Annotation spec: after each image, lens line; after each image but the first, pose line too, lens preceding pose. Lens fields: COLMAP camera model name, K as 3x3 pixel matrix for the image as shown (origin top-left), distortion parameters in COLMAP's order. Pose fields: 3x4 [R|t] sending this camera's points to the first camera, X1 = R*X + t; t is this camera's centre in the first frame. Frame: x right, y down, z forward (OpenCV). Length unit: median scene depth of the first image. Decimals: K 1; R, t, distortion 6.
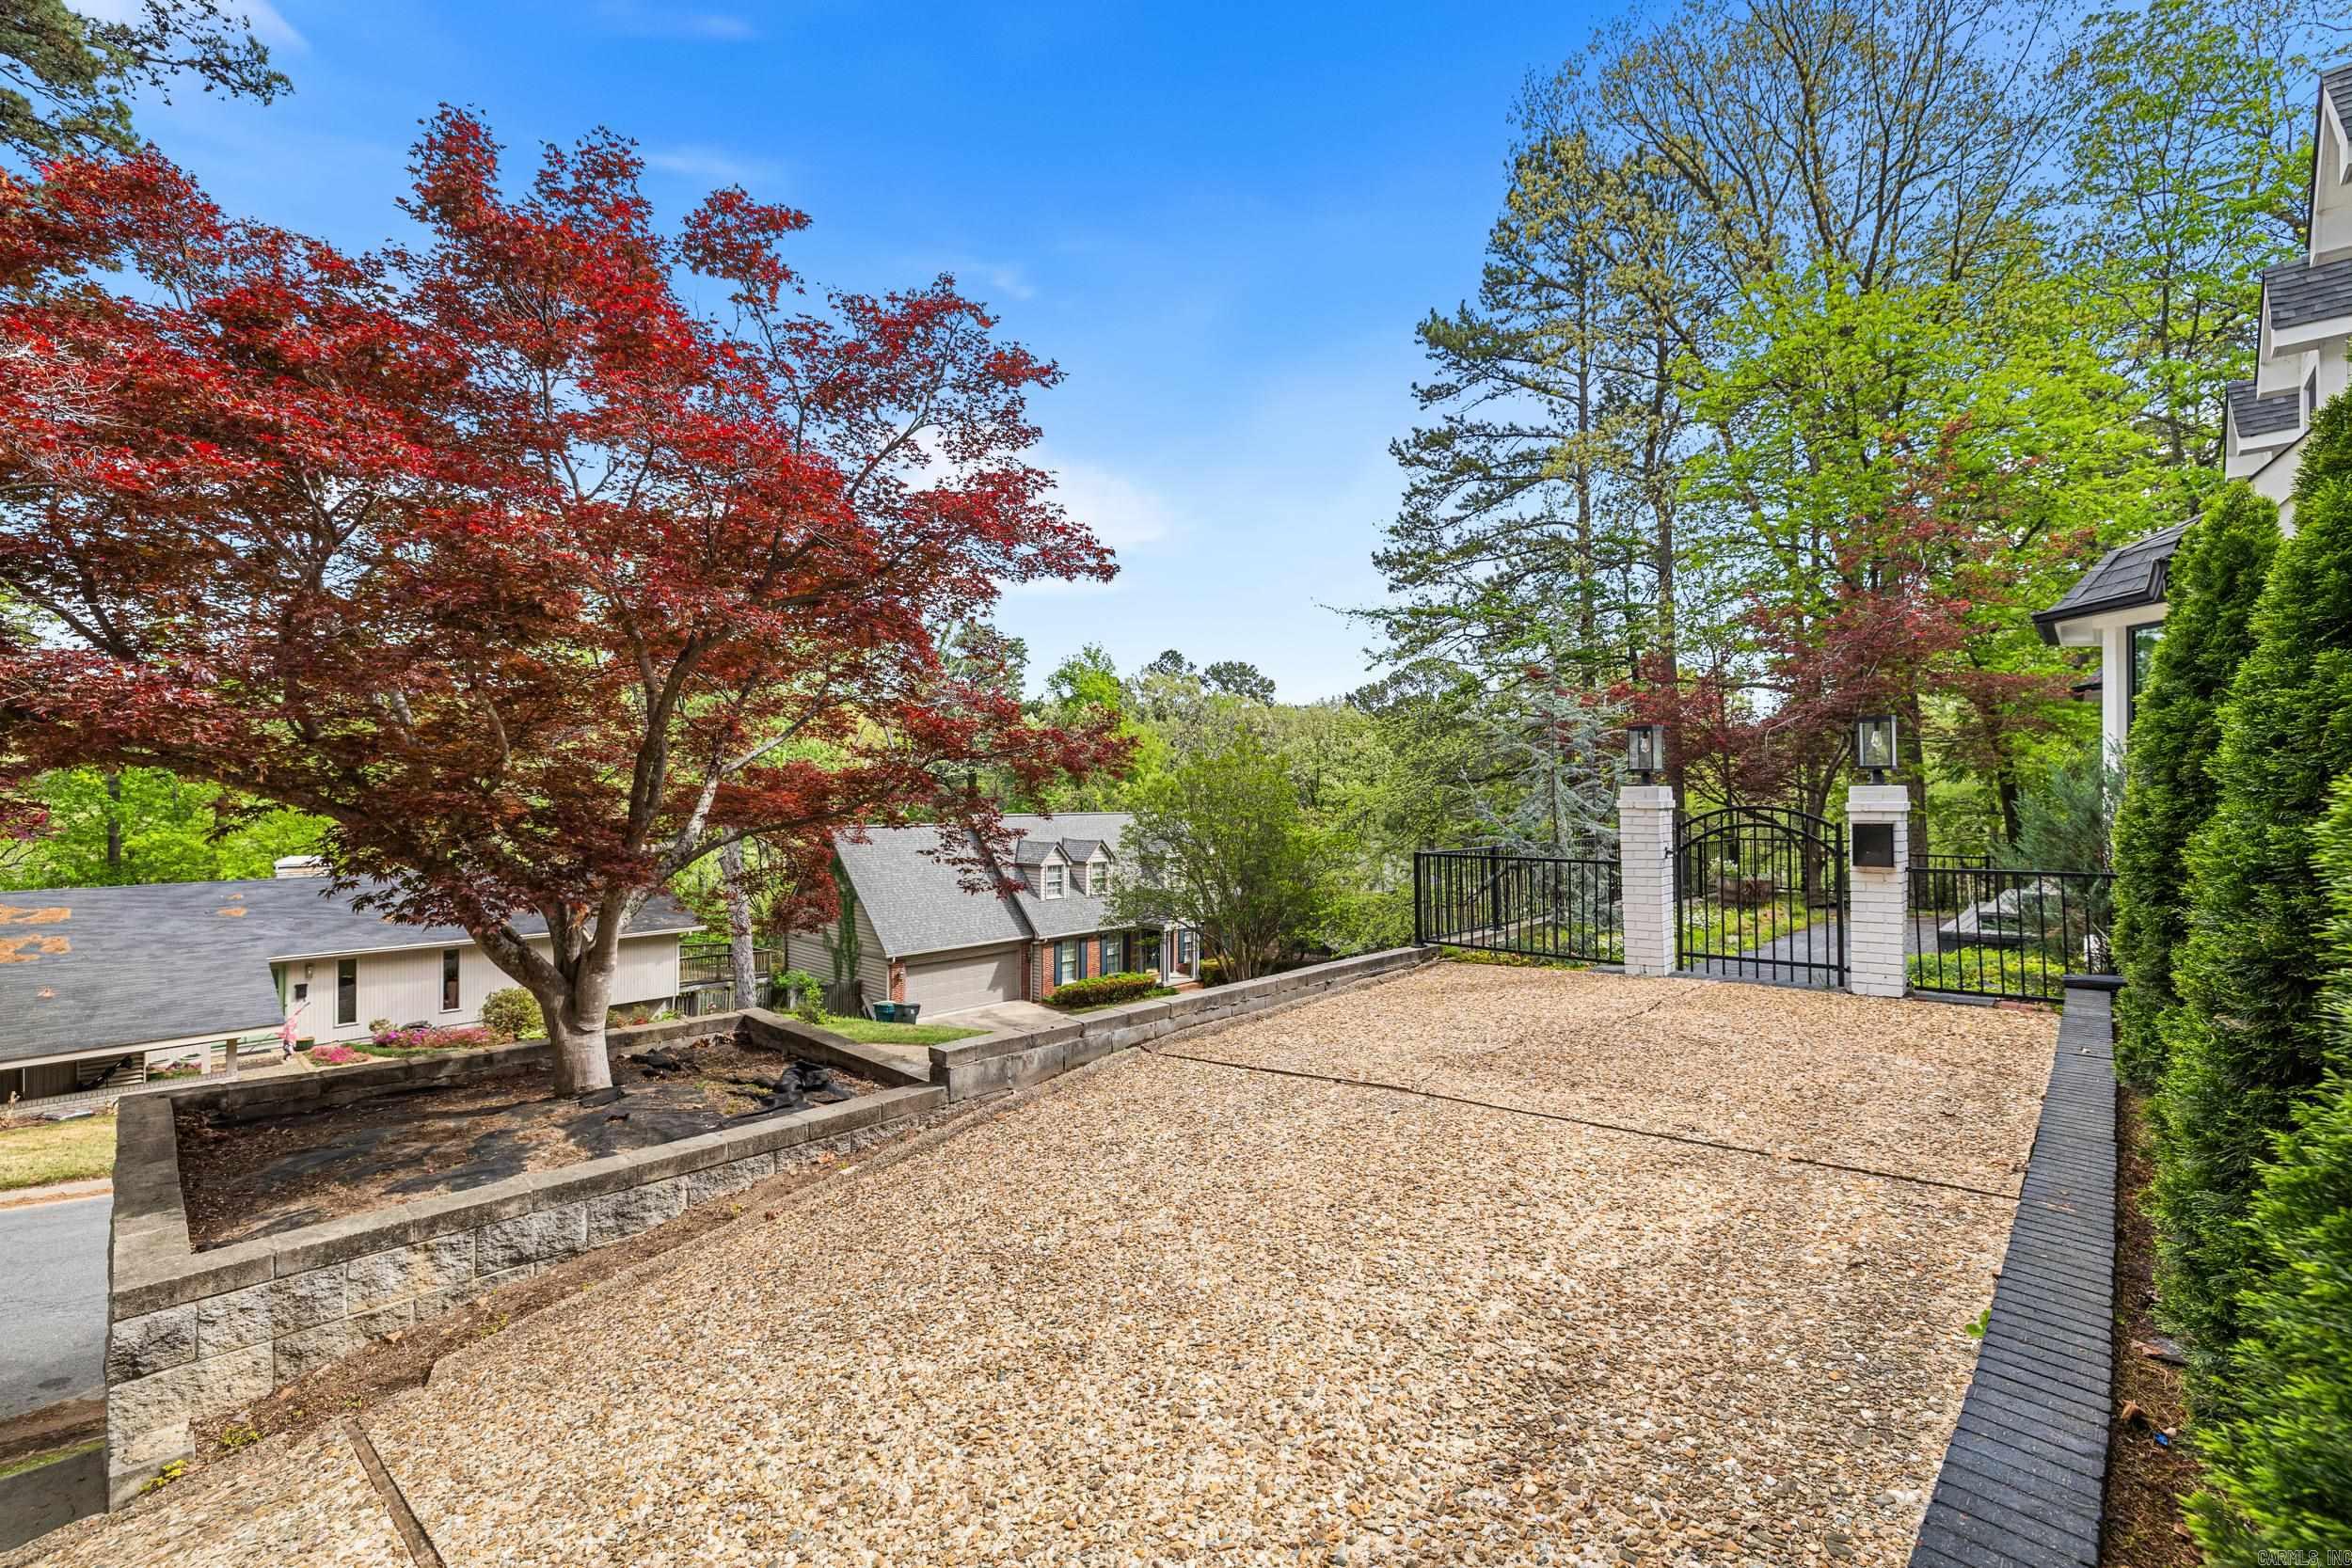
lens RADIAL K [[999.1, 0, 1146.7], [0, 999.1, 761.9], [0, 0, 1]] dist [0.046925, 0.000048]
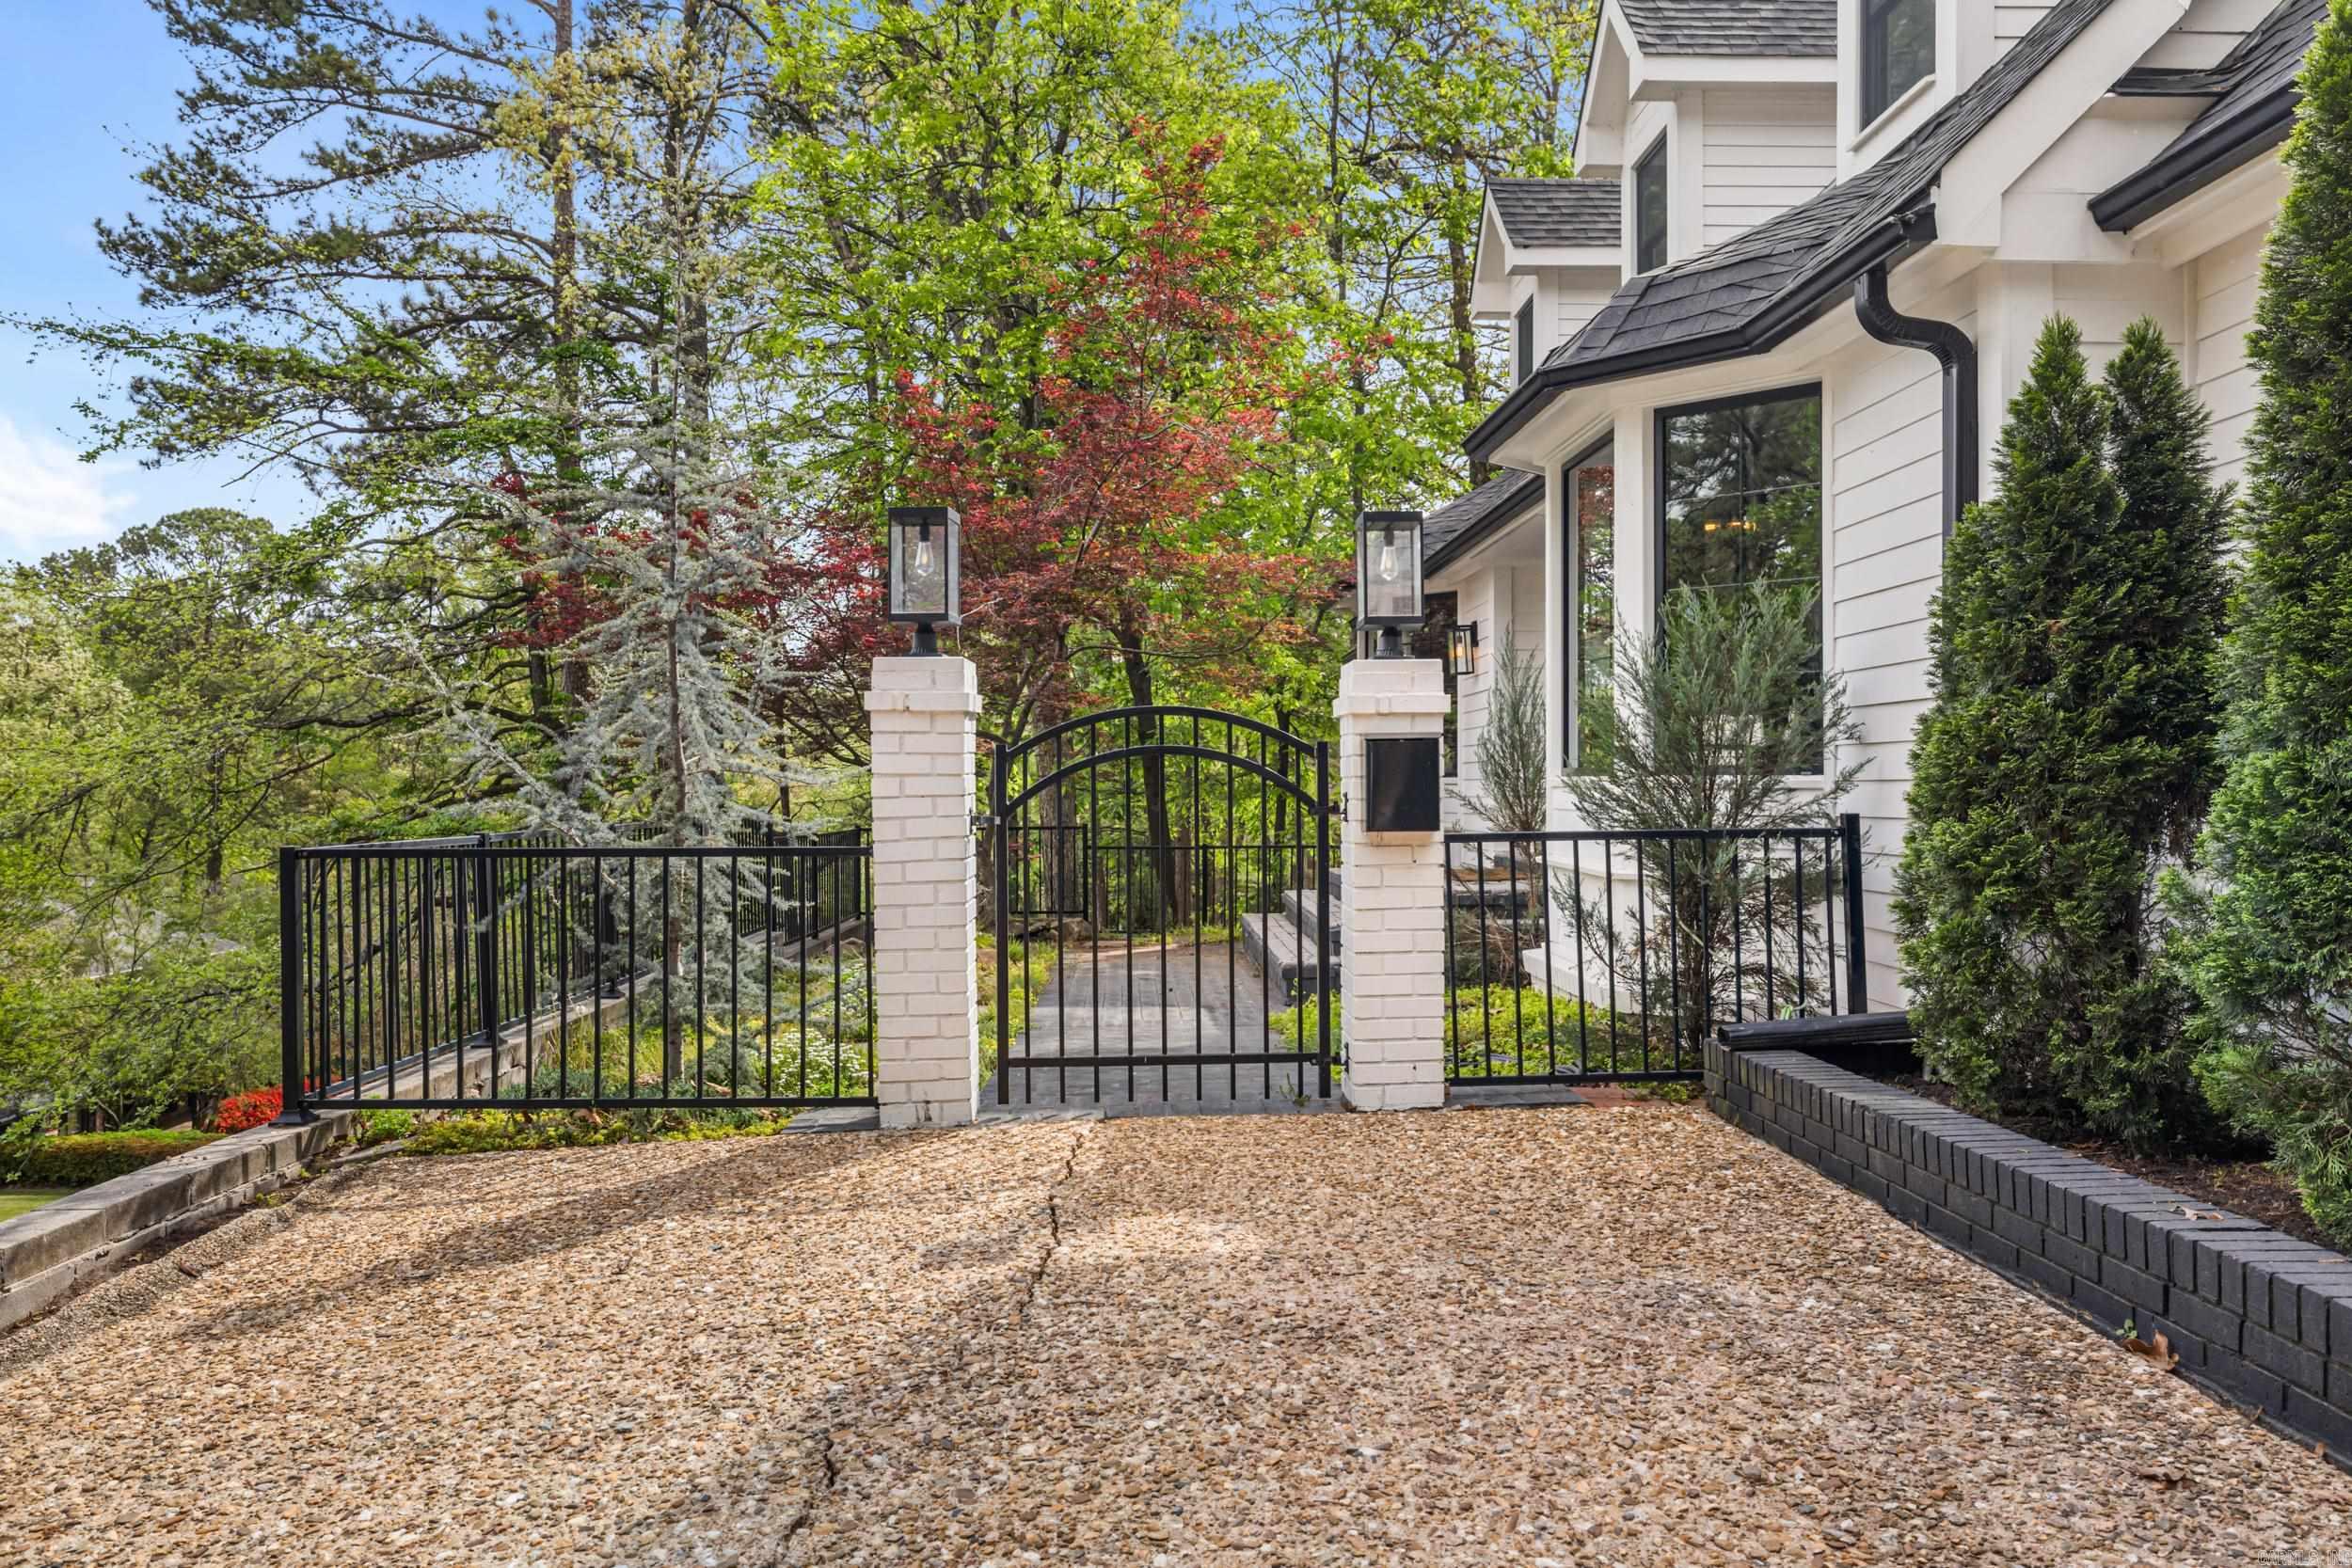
lens RADIAL K [[1691.8, 0, 1176.0], [0, 1691.8, 784.0], [0, 0, 1]] dist [-0.000345, -0.003527]
pose [[0.696279, 0.006982, 0.717738, 0.024927], [-0.027202, 0.999491, 0.016667, 0.019150], [-0.717256, -0.031129, 0.696114, 0.145547]]
